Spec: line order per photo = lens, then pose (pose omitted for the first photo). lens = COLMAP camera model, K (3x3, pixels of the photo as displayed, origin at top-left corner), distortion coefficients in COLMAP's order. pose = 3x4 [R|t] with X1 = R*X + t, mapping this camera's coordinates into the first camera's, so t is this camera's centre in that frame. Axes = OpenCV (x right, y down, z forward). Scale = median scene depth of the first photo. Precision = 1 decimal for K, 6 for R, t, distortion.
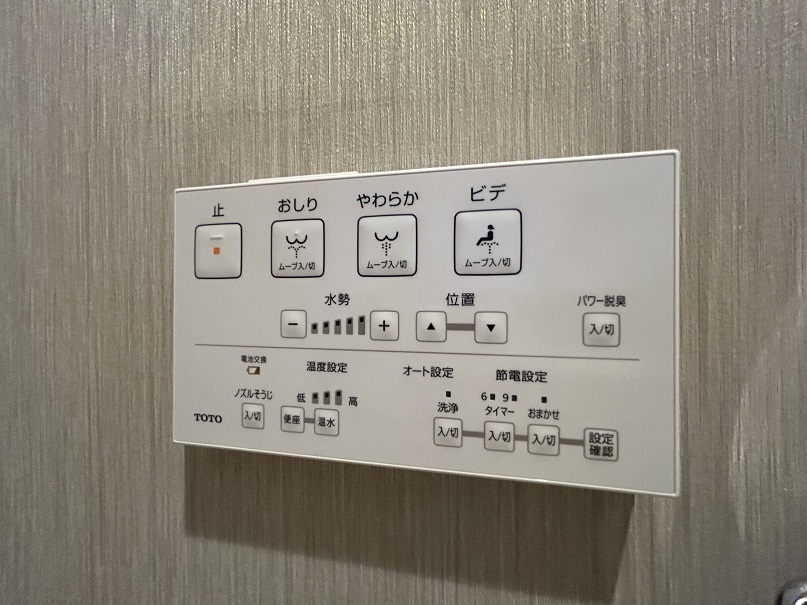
lens RADIAL K [[328.4, 0, 404.6], [0, 328.4, 304.0], [0, 0, 1]] dist [0.011027, -0.000389]
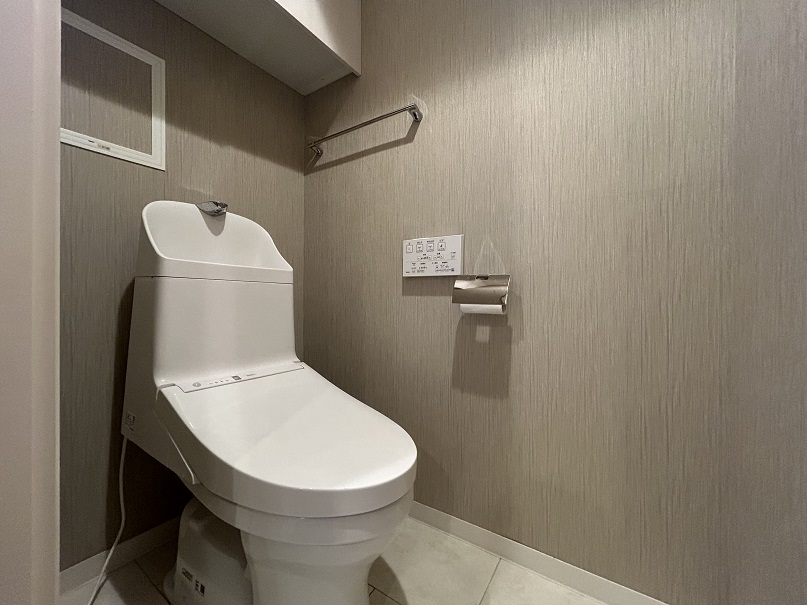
lens RADIAL K [[328.4, 0, 403.3], [0, 328.4, 298.8], [0, 0, 1]] dist [0.011027, -0.000389]
pose [[0.930242, 0.011797, -0.366758, 2.131675], [-0.011753, 0.999928, 0.002354, 0.988736], [0.366759, 0.002120, 0.930313, -6.225754]]
